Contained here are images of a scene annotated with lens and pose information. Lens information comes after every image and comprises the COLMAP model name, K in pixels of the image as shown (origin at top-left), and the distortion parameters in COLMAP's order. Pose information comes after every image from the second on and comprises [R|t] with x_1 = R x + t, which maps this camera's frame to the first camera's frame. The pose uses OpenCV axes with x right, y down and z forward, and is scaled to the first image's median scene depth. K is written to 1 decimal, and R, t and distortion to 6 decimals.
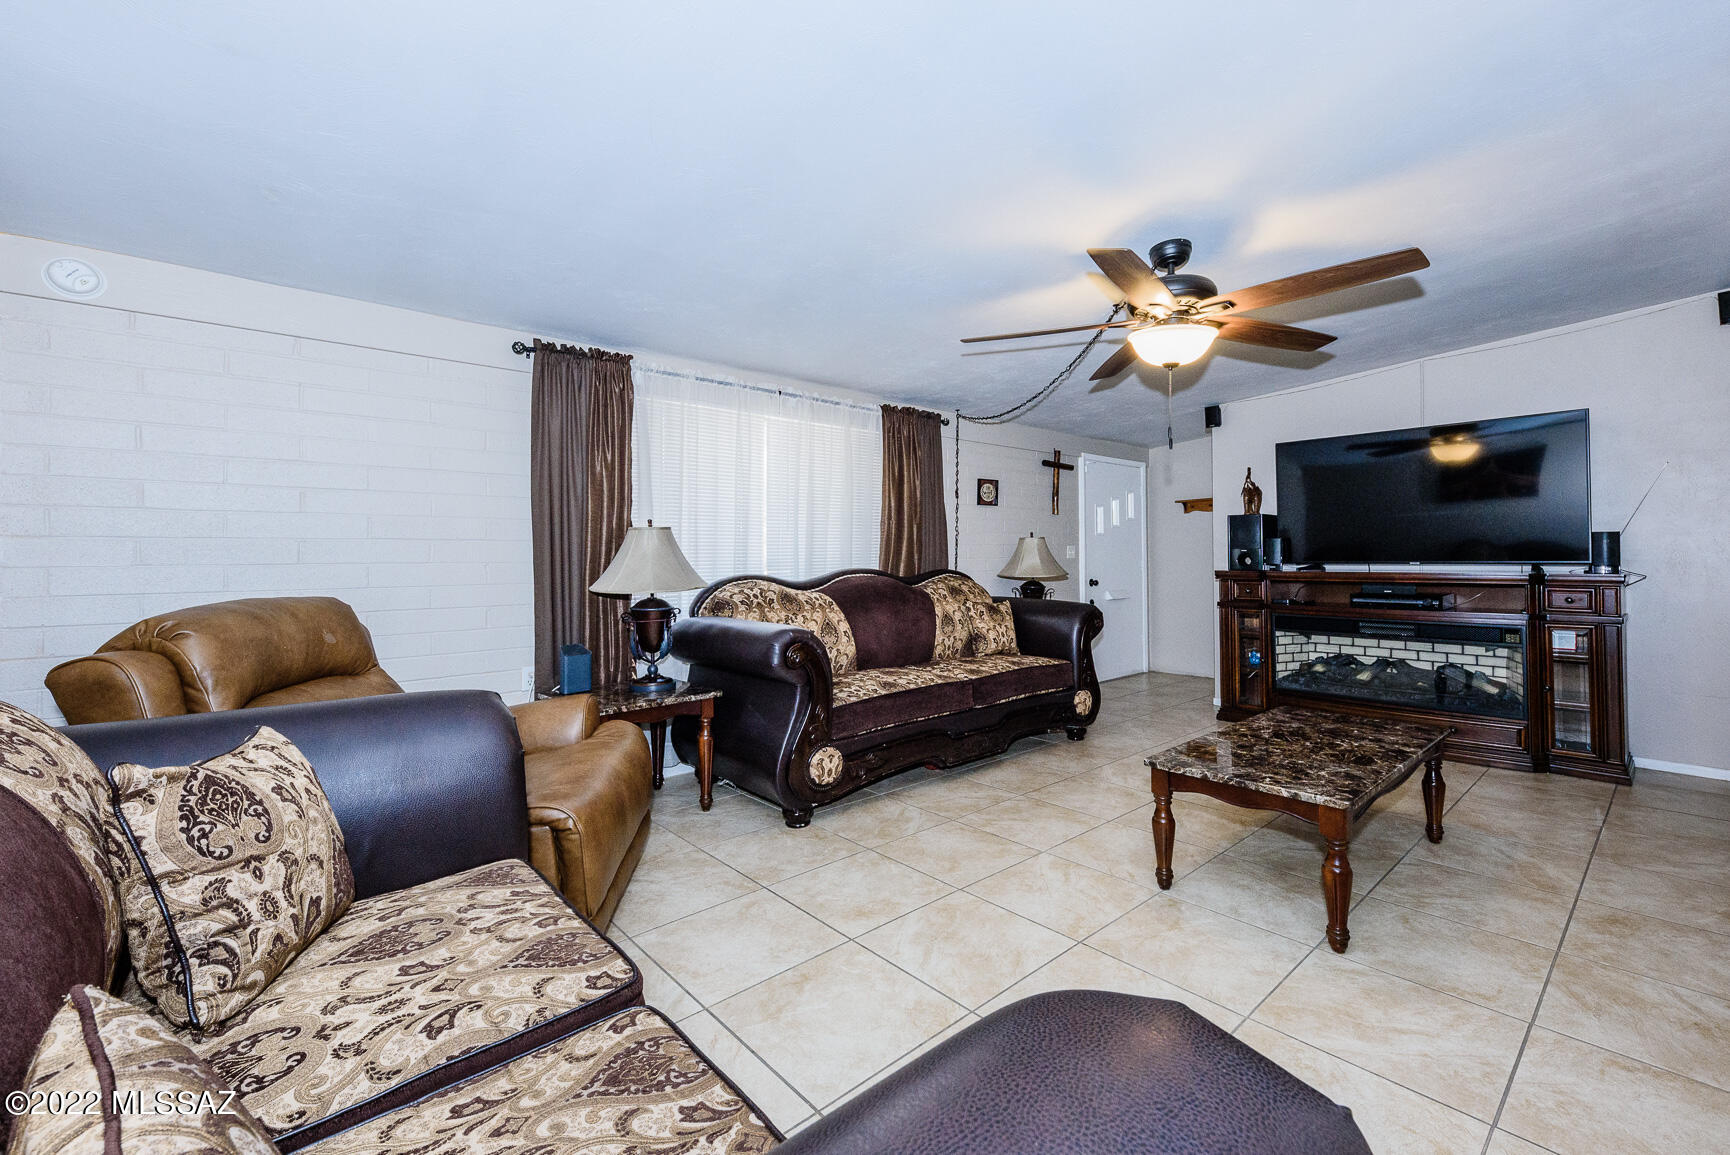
lens RADIAL K [[767.9, 0, 909.2], [0, 767.9, 548.8], [0, 0, 1]] dist [0.004036, 0.001562]
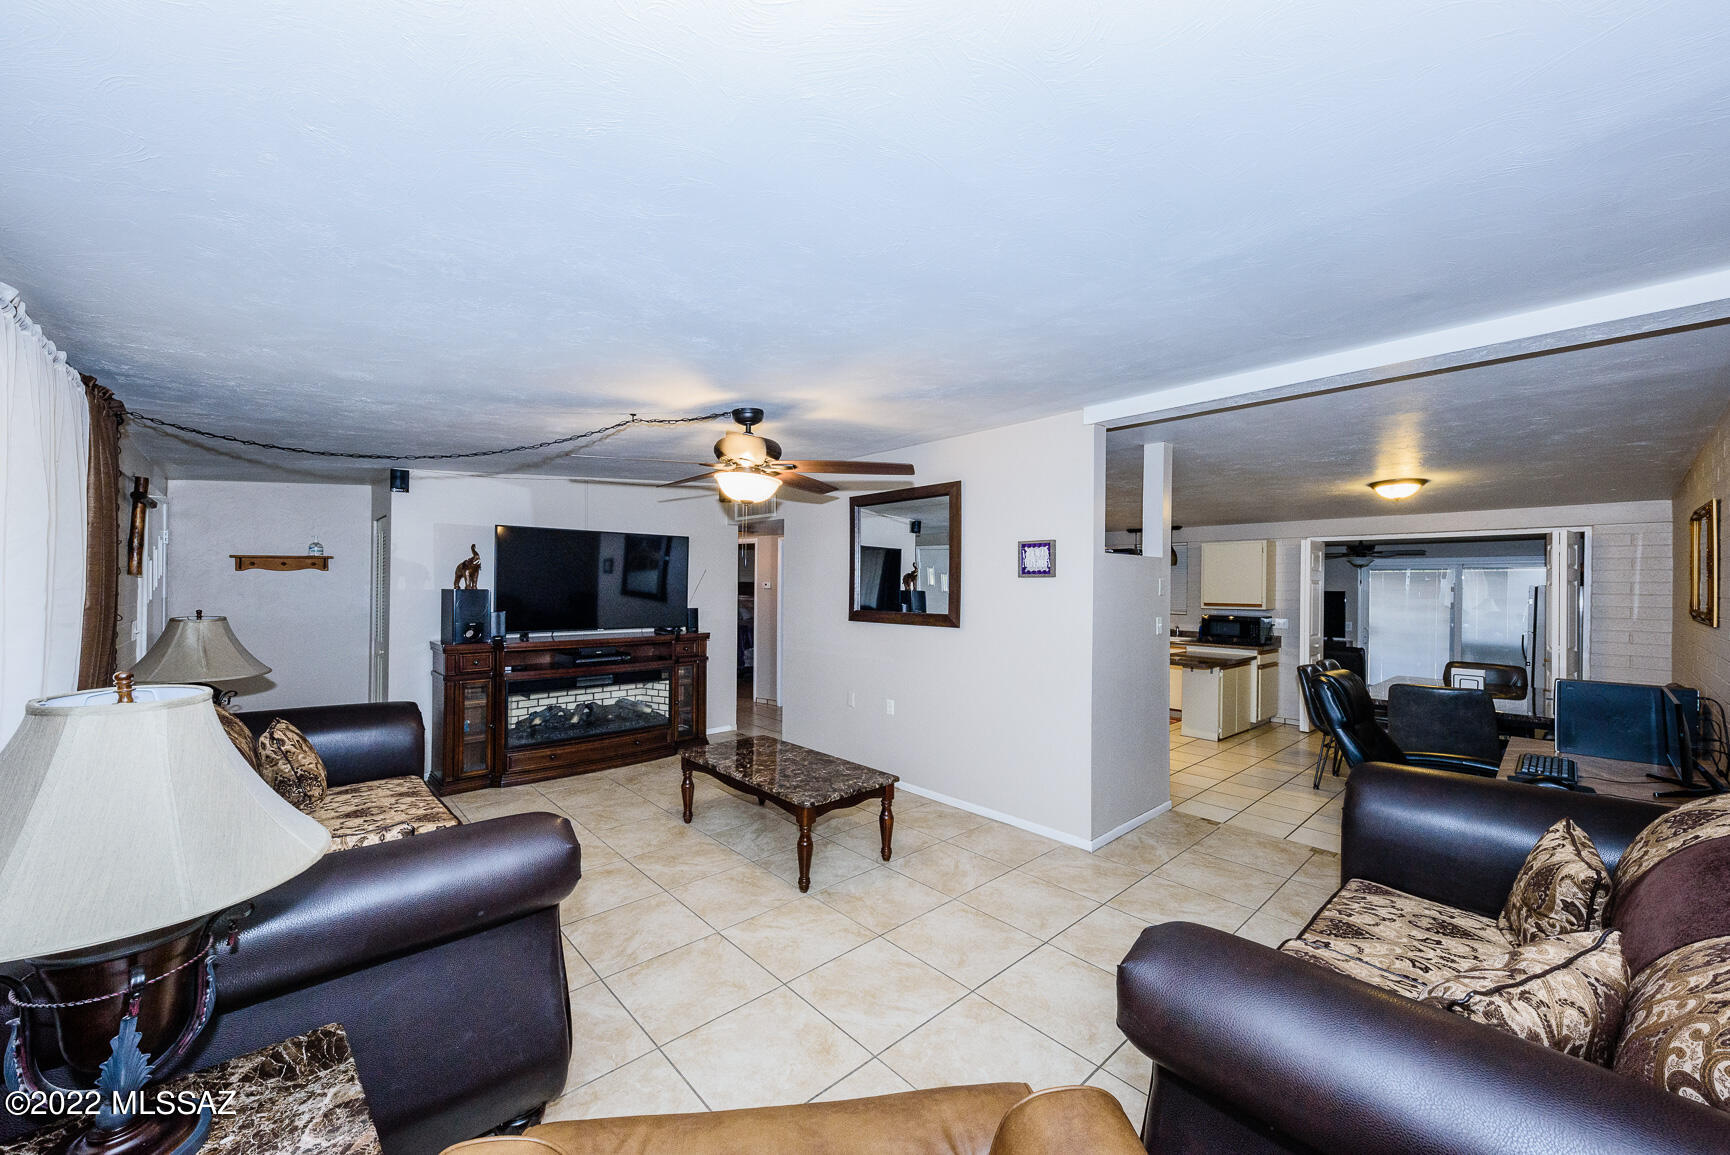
lens RADIAL K [[654.2, 0, 859.9], [0, 654.2, 586.1], [0, 0, 1]] dist [0.011075, -0.001518]
pose [[-0.009719, 0.001323, 0.999952, -0.723896], [-0.019091, 0.999817, -0.001508, -0.091609], [-0.999771, -0.019105, -0.009692, 0.786448]]
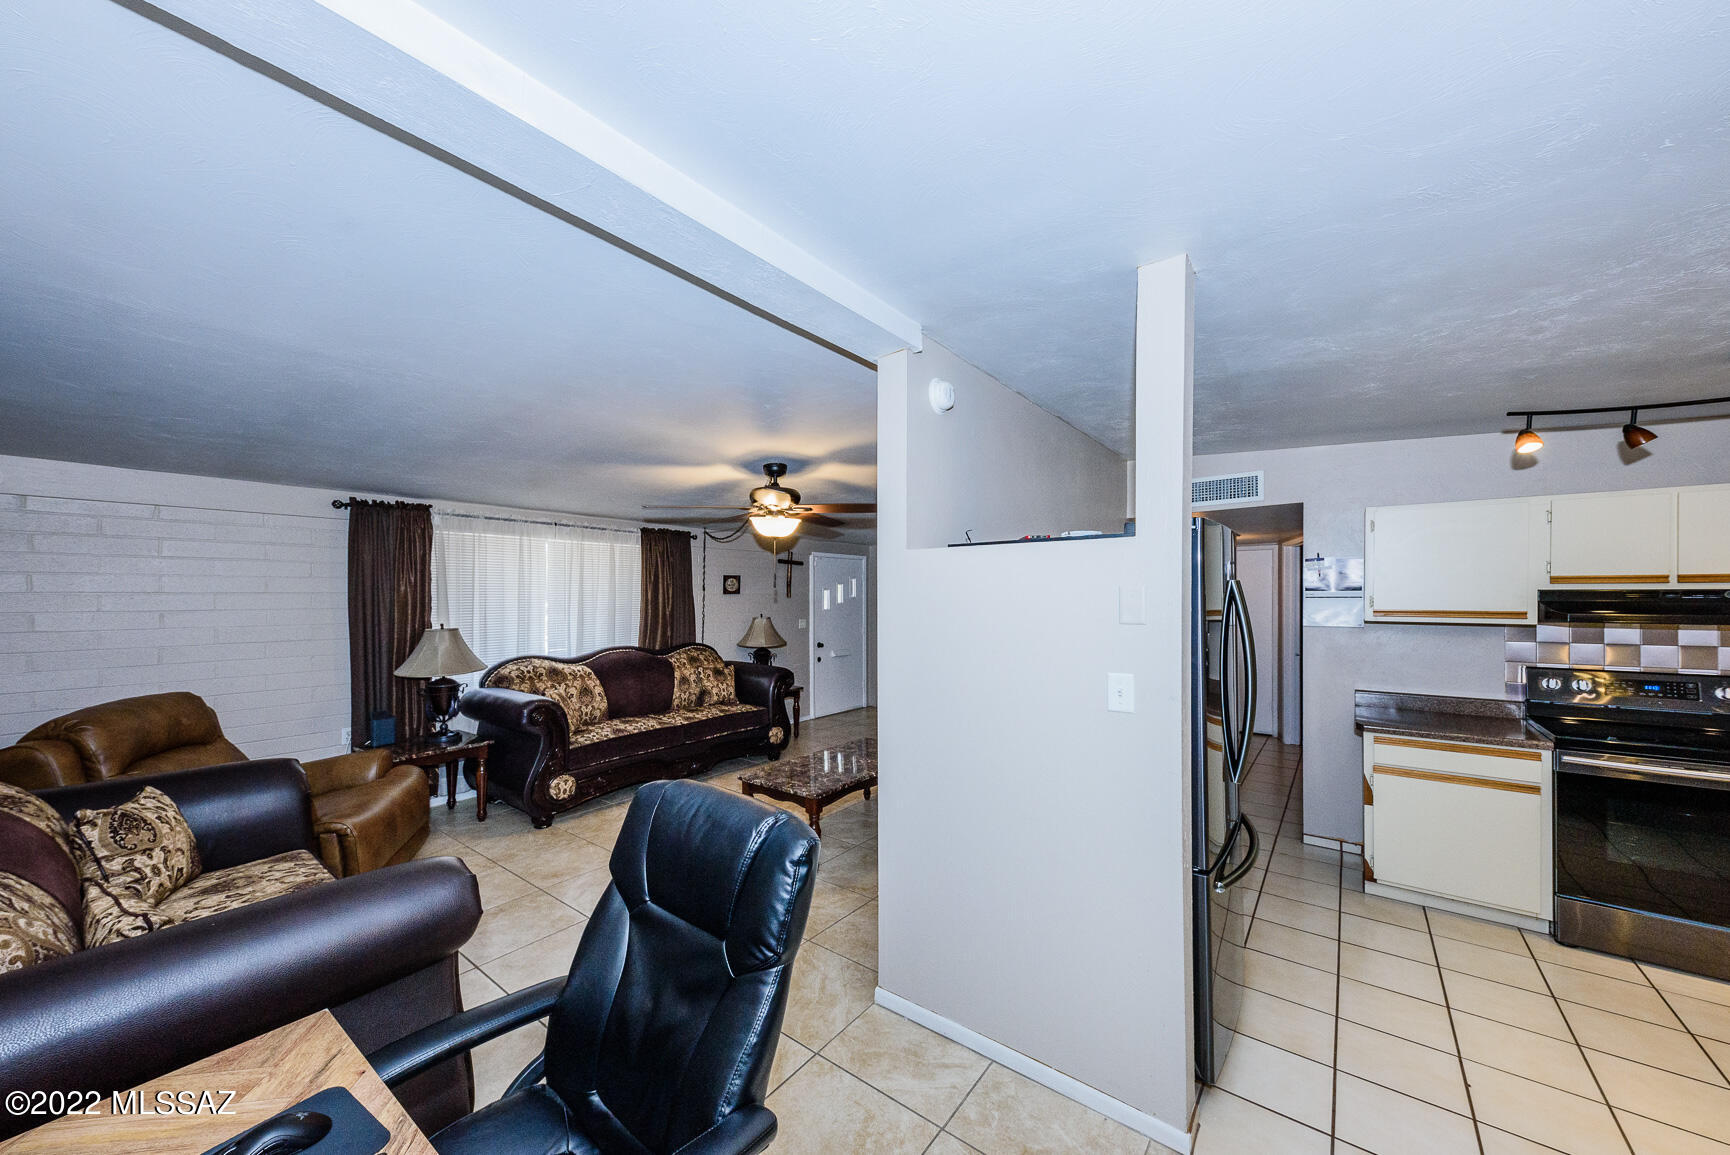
lens RADIAL K [[654.2, 0, 871.2], [0, 654.2, 600.5], [0, 0, 1]] dist [0.011075, -0.001518]
pose [[0.987011, 0.001745, 0.160644, 0.290307], [-0.004088, 0.999890, 0.014253, -0.112981], [-0.160602, -0.014724, 0.986909, -0.390038]]
